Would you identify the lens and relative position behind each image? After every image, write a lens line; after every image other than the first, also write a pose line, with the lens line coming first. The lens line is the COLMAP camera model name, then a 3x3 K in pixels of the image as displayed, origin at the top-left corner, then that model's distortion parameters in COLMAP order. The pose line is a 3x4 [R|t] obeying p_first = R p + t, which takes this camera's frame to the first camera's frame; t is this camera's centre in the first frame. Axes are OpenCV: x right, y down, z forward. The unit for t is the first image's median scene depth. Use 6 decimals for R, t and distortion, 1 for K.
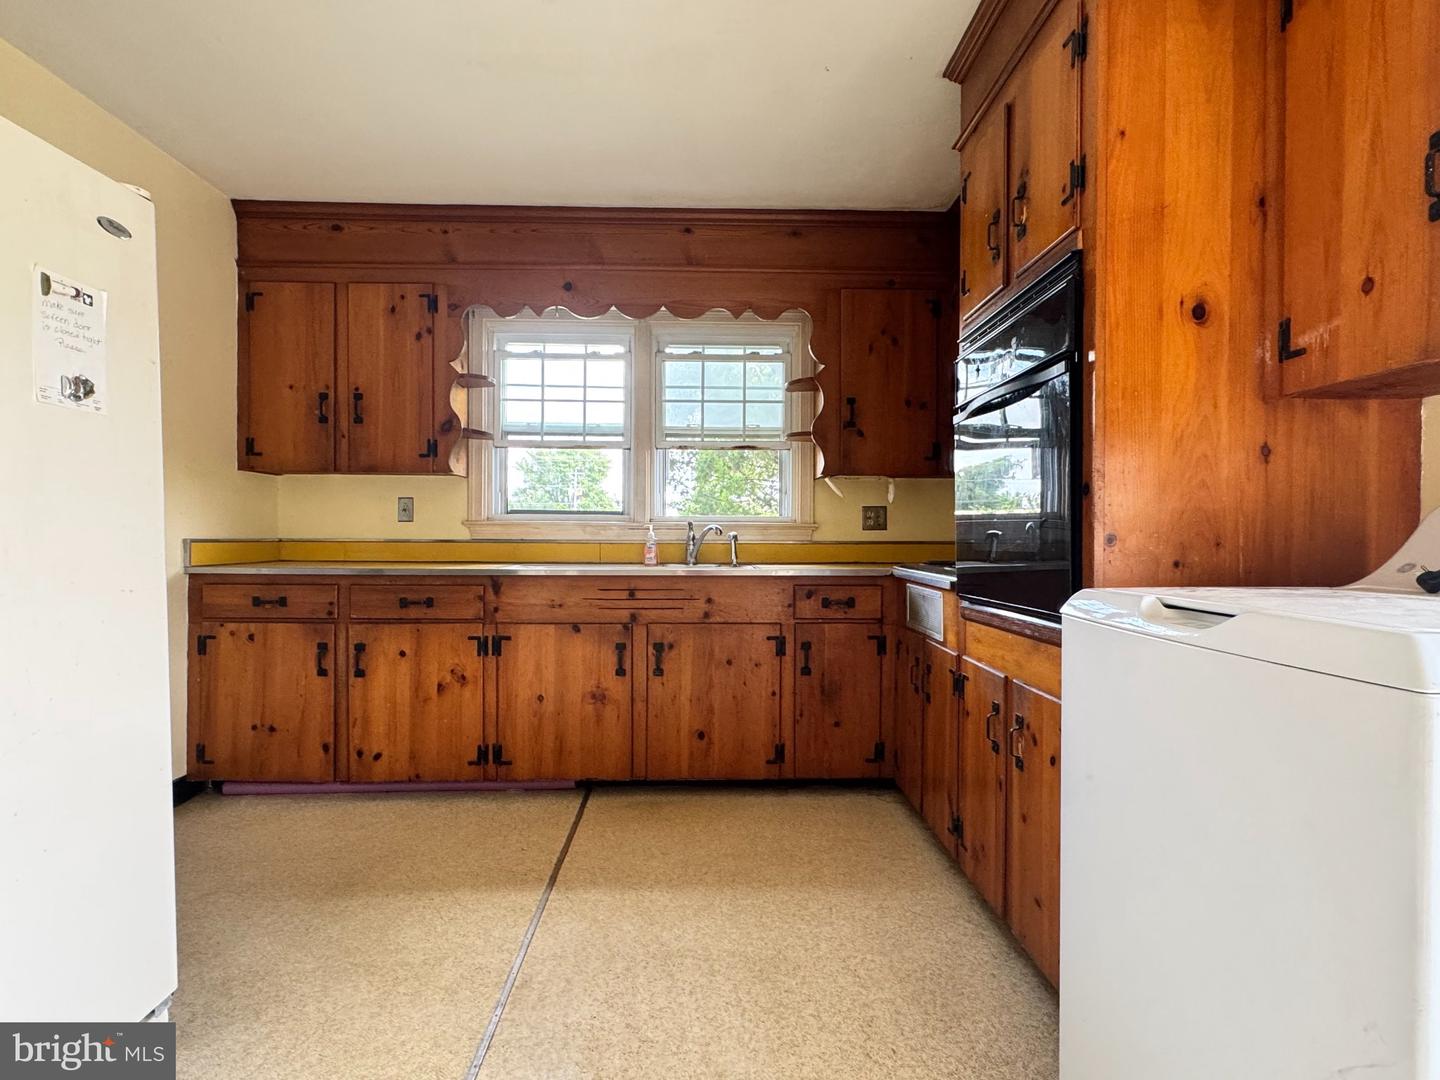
lens RADIAL K [[752.1, 0, 719.0], [0, 752.1, 540.4], [0, 0, 1]] dist [0.003641, 0.000722]
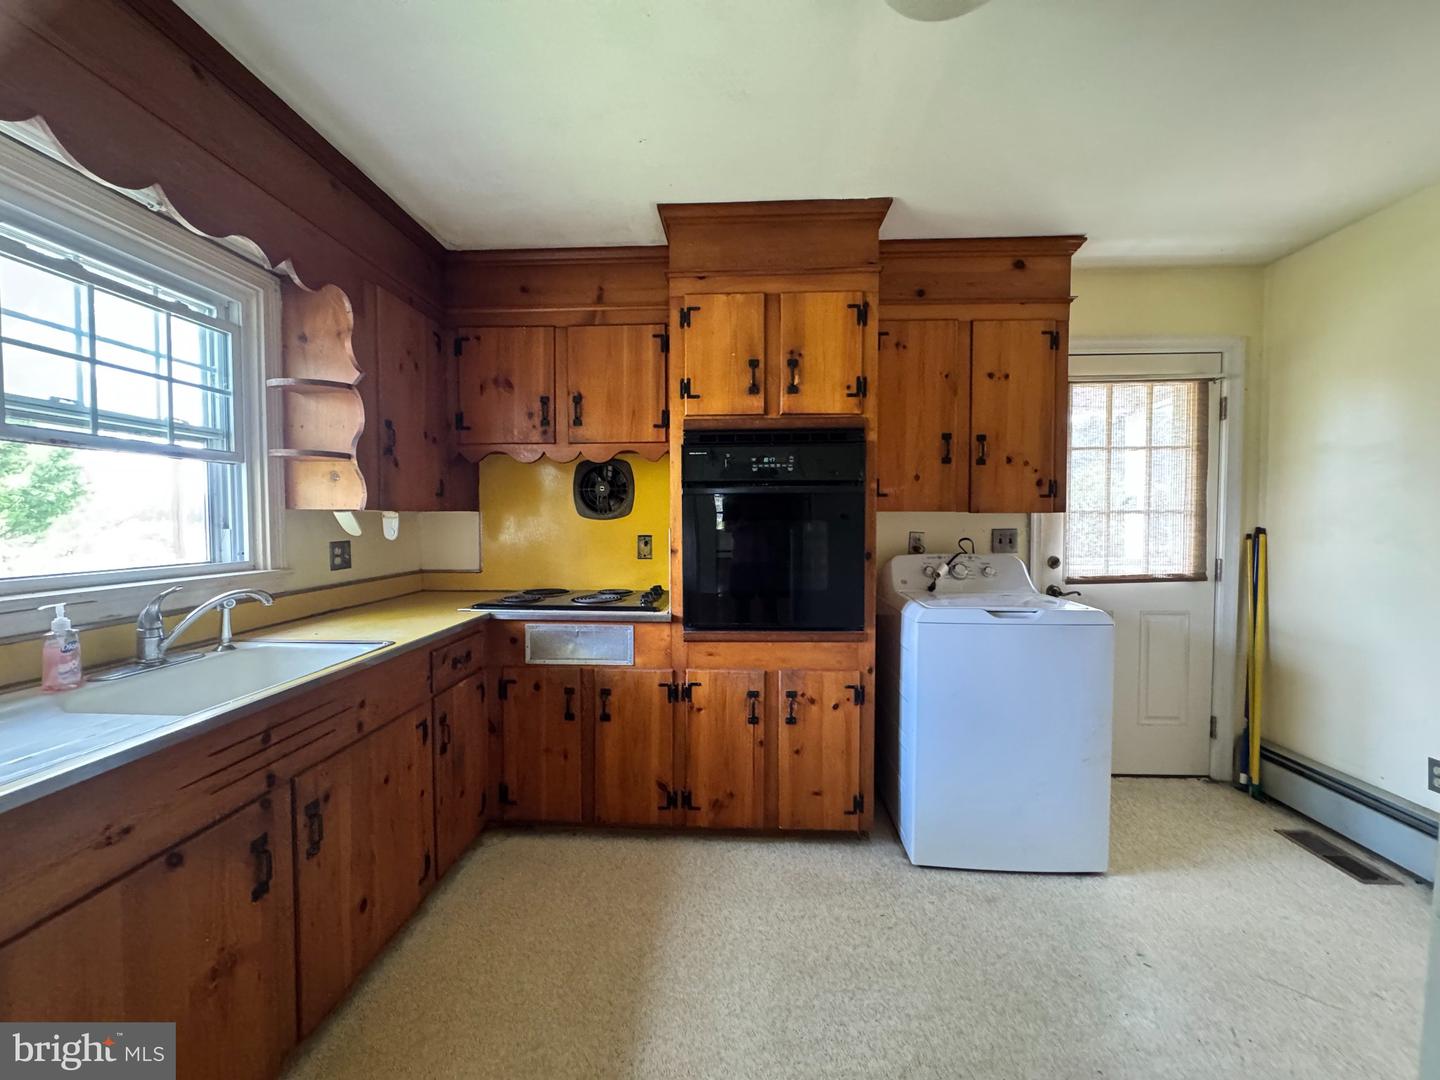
lens RADIAL K [[581.4, 0, 715.2], [0, 581.4, 534.2], [0, 0, 1]] dist [0.002008, 0.000762]
pose [[0.067801, -0.033820, 0.997125, -0.510095], [0.007096, 0.999416, 0.033415, -0.088016], [-0.997674, 0.004810, 0.068002, 0.648946]]
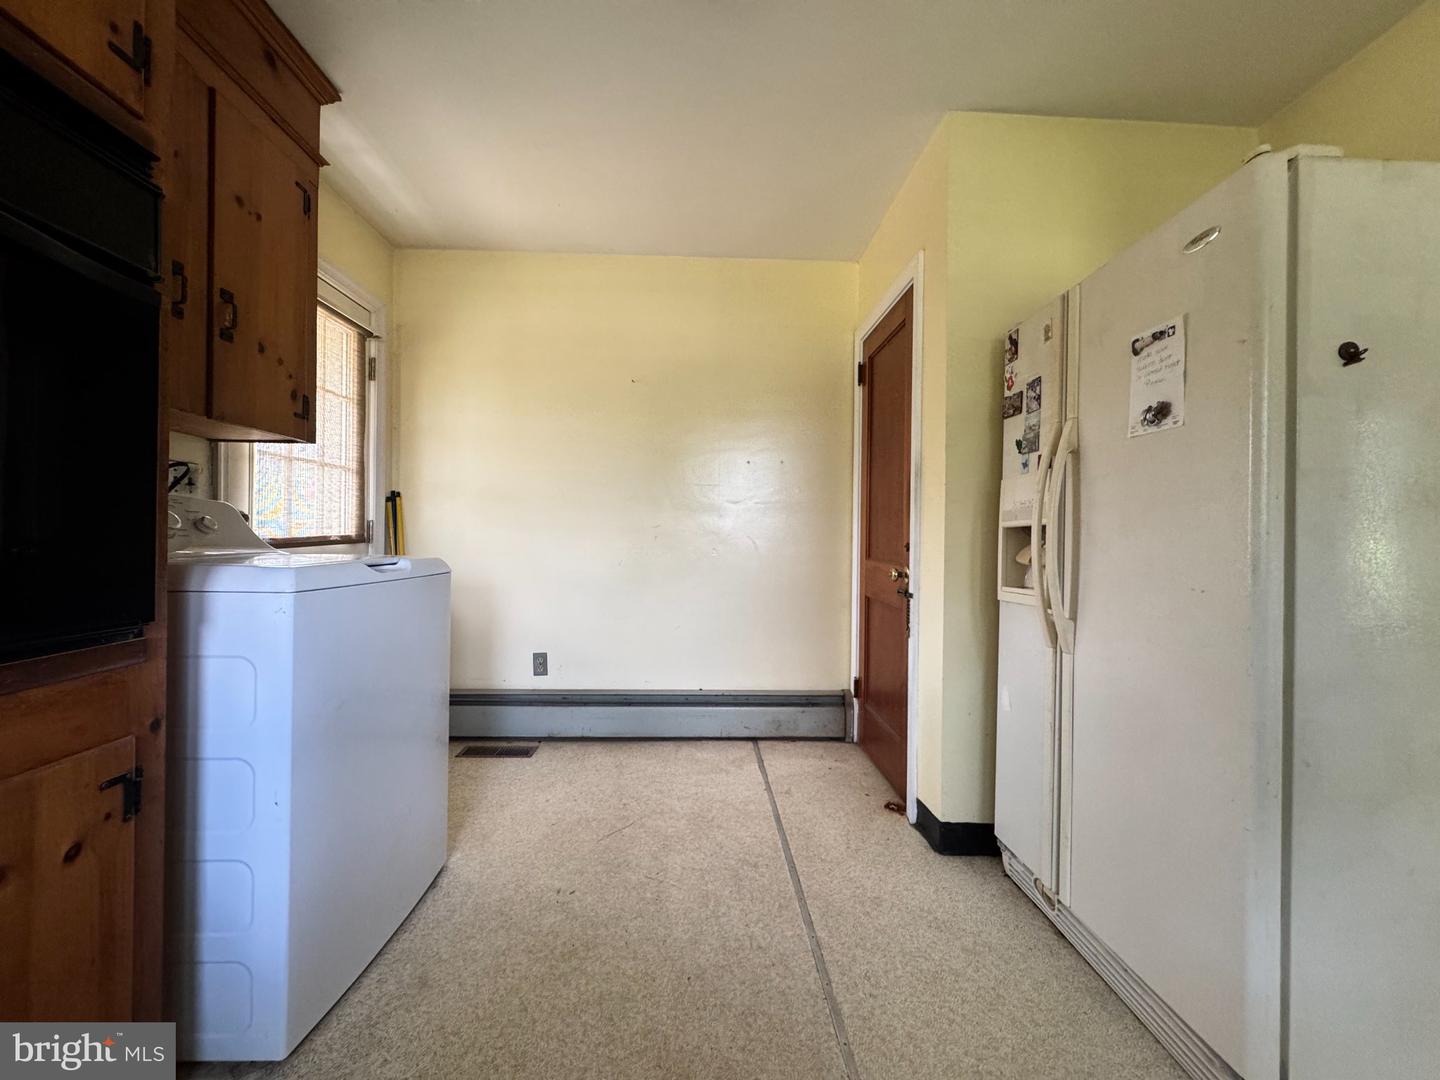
lens RADIAL K [[581.4, 0, 717.8], [0, 581.4, 538.6], [0, 0, 1]] dist [0.002008, 0.000762]
pose [[-0.999241, -0.018789, -0.034120, -0.054726], [-0.018829, 0.999822, 0.000856, 0.003923], [0.034098, 0.001498, -0.999417, 0.836548]]
